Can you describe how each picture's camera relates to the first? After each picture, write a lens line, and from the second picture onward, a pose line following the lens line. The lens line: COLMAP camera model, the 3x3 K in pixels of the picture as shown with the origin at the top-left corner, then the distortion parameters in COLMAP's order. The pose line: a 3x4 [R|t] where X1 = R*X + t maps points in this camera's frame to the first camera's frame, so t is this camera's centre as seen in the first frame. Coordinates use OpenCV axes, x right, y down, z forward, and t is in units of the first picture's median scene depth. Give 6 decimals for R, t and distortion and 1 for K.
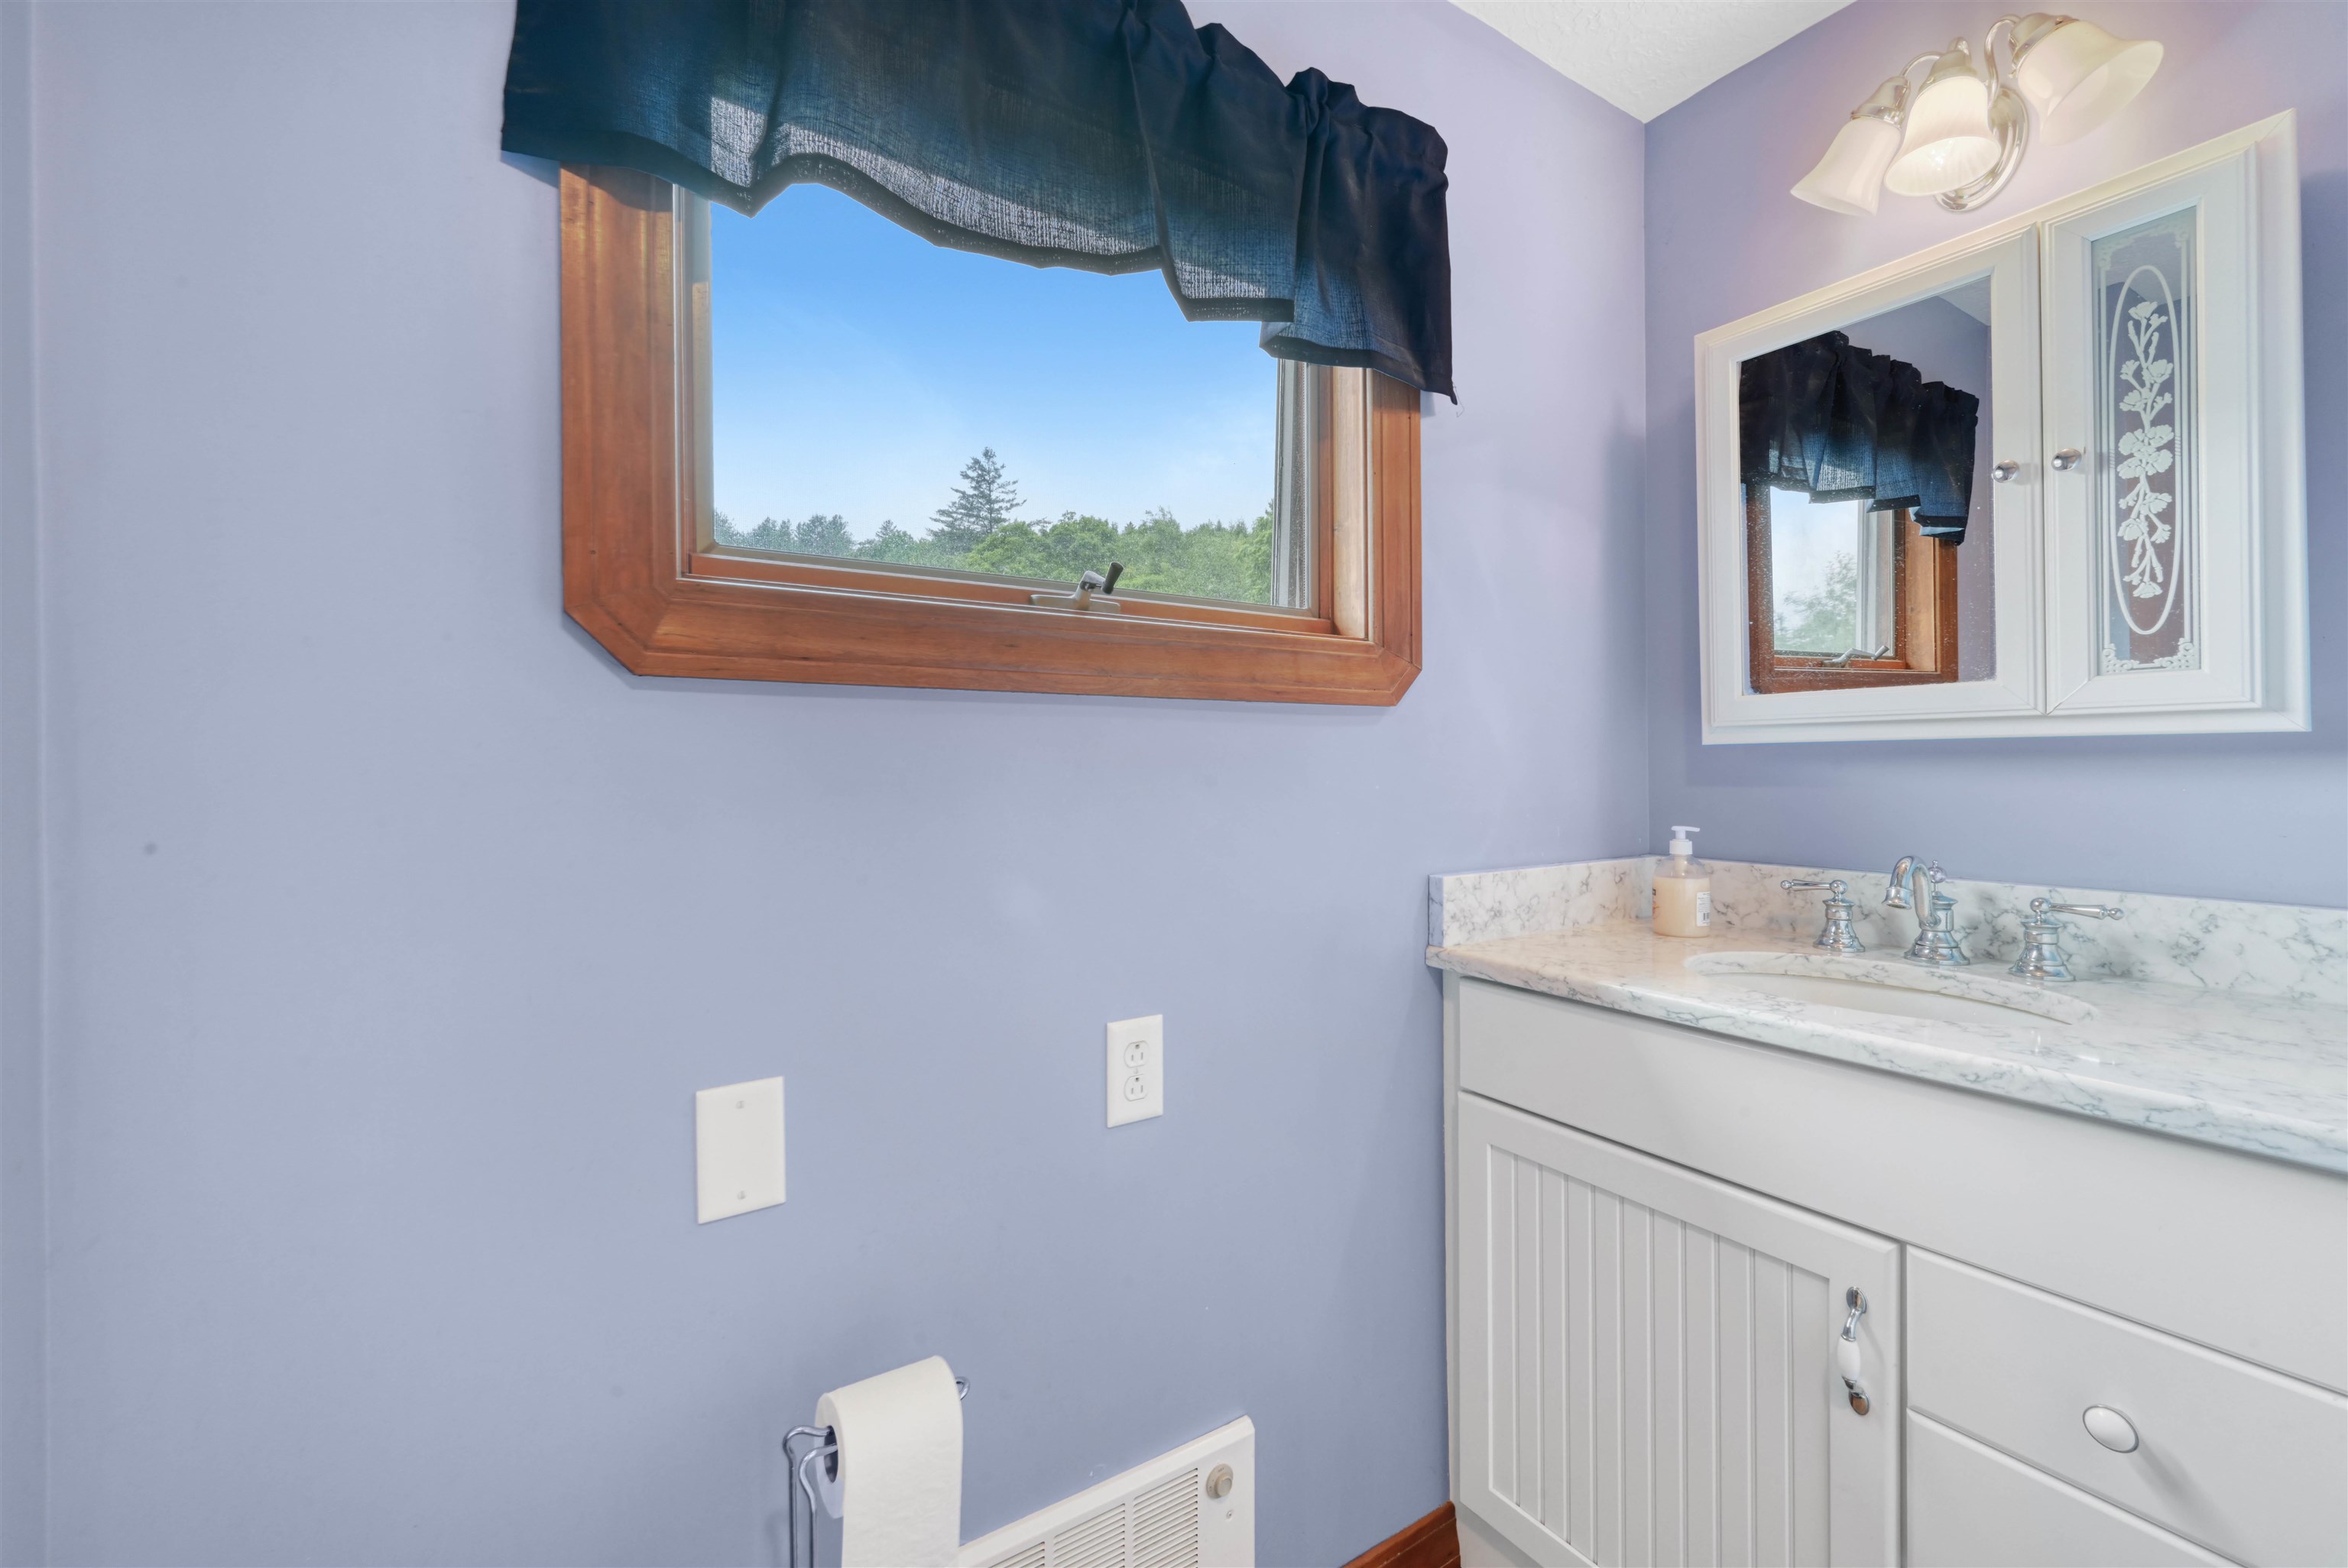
lens RADIAL K [[963.0, 0, 1176.5], [0, 963.0, 766.3], [0, 0, 1]] dist [-0.003201, -0.000388]
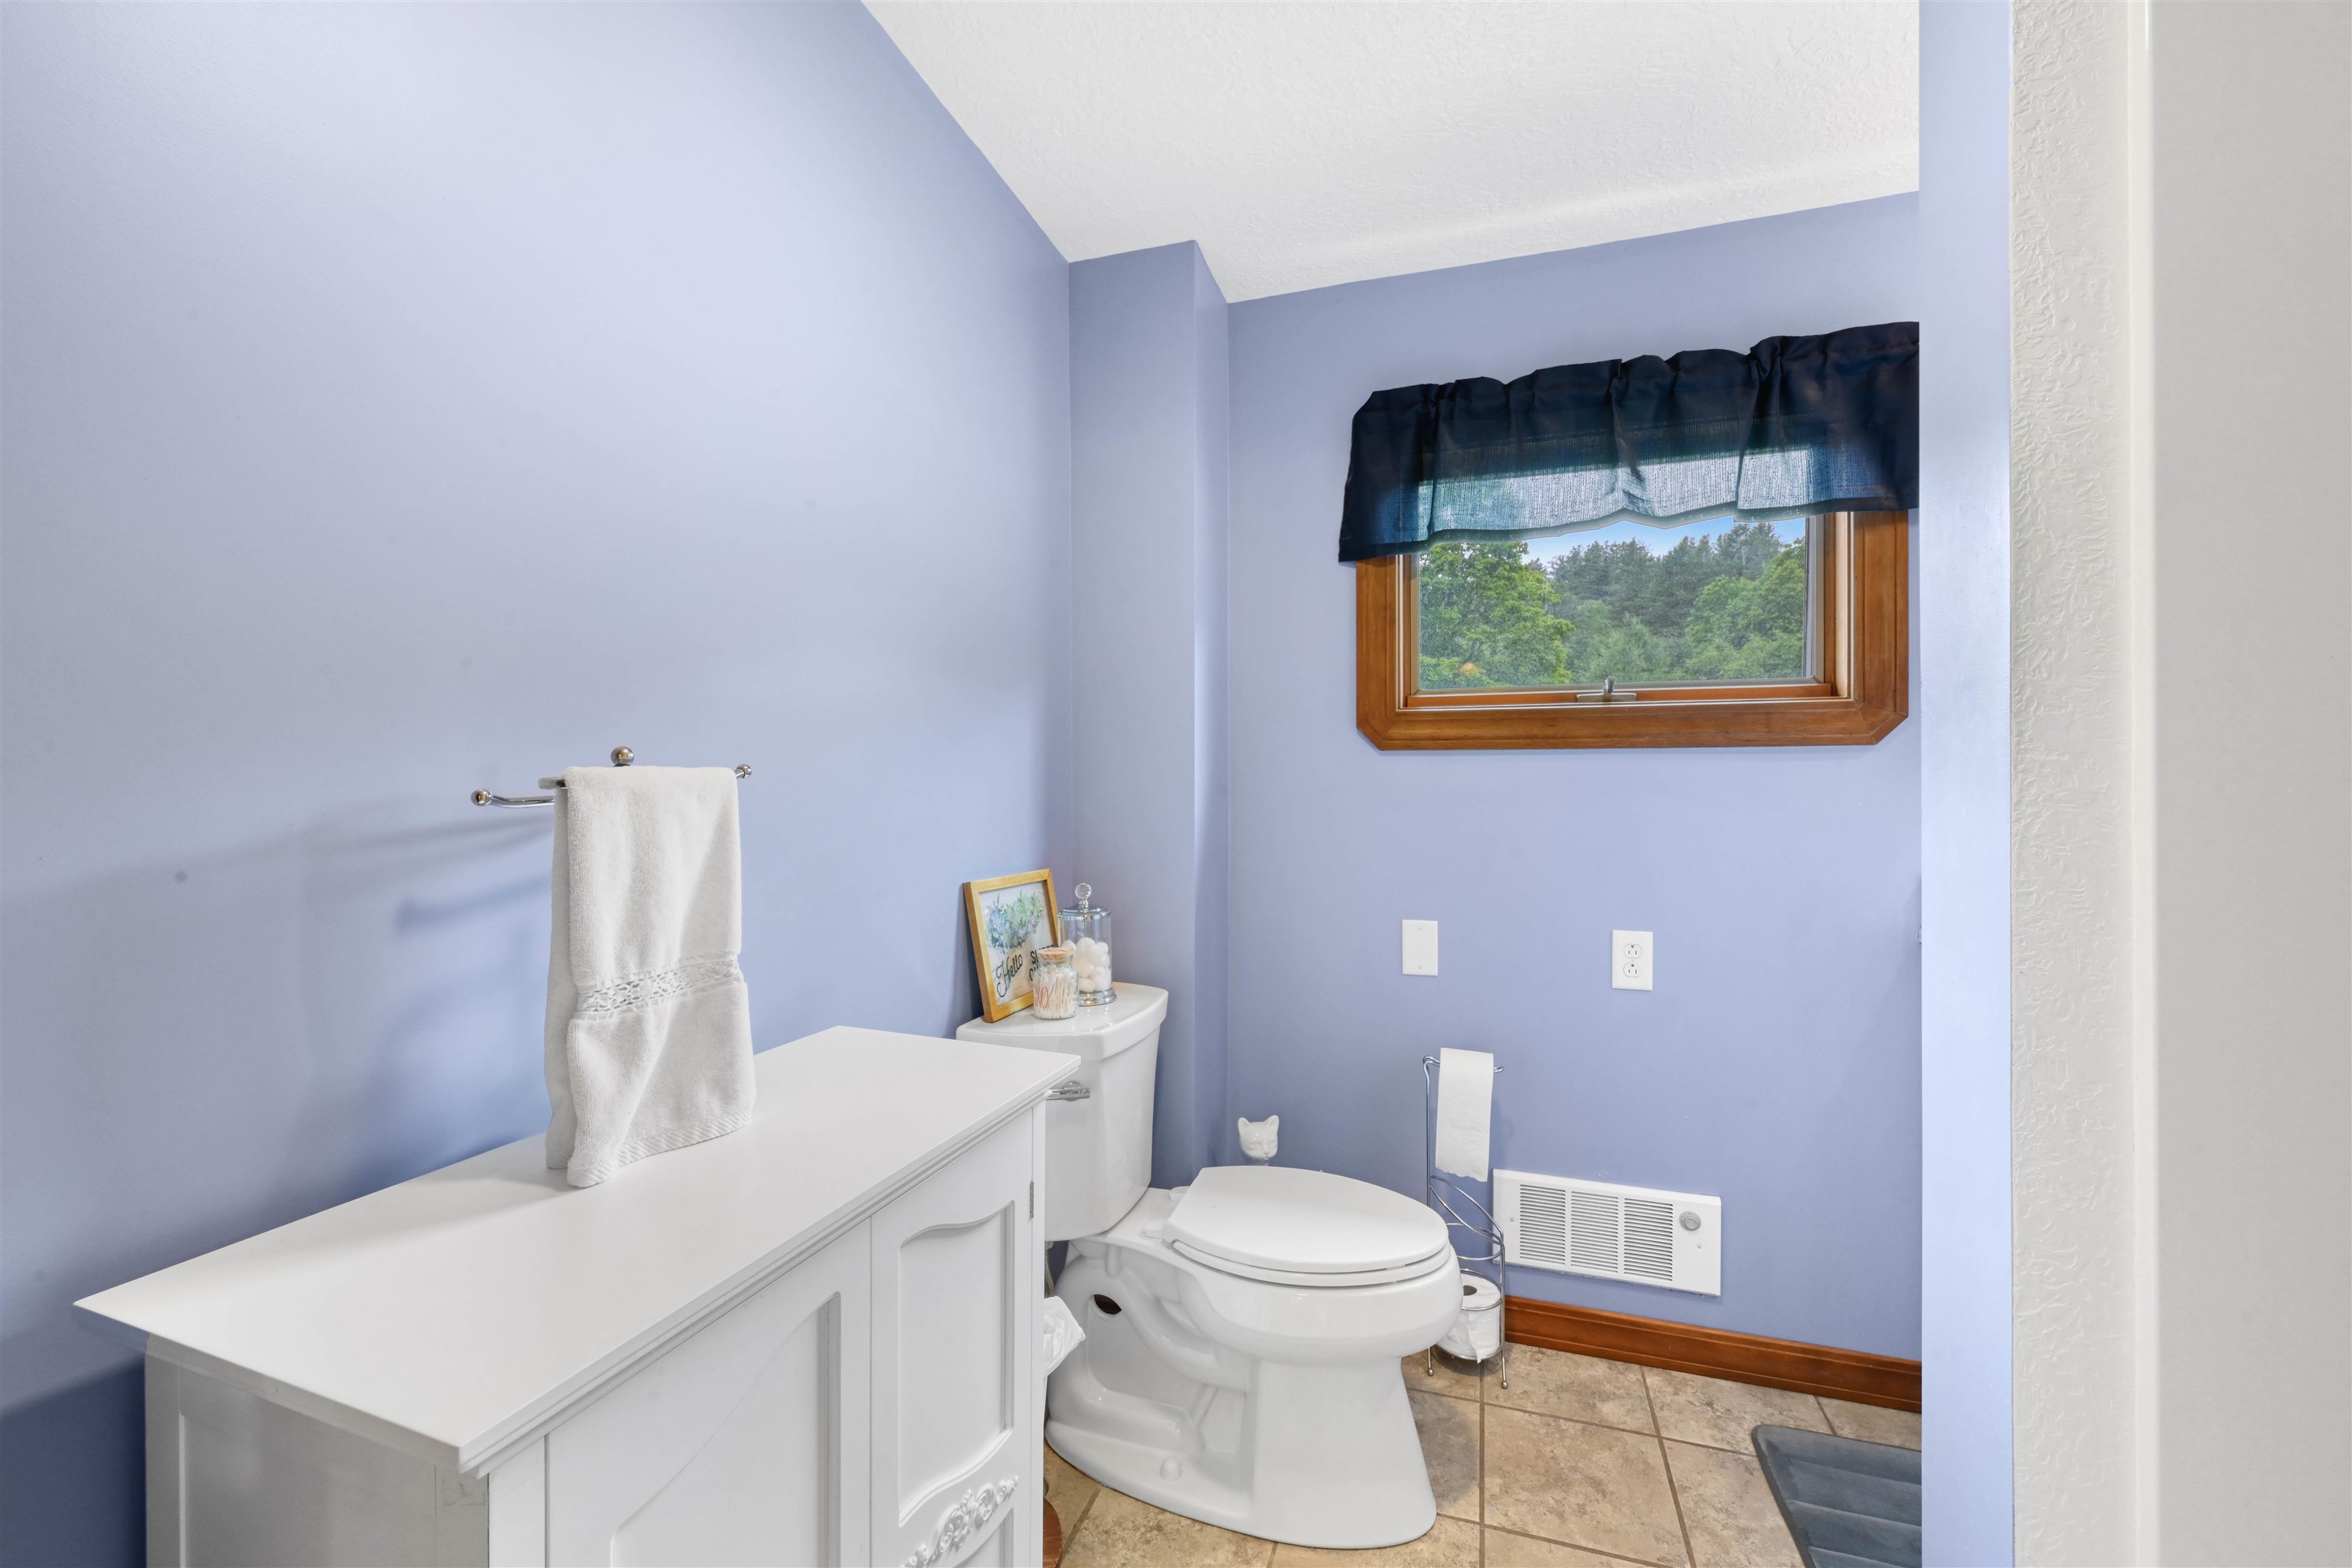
lens RADIAL K [[951.6, 0, 1181.9], [0, 951.6, 785.4], [0, 0, 1]] dist [-0.002213, -0.000418]
pose [[0.621226, 0.004222, -0.783620, 0.775036], [-0.004289, 0.999989, 0.001988, -0.004365], [0.783620, 0.002126, 0.621237, -0.698185]]
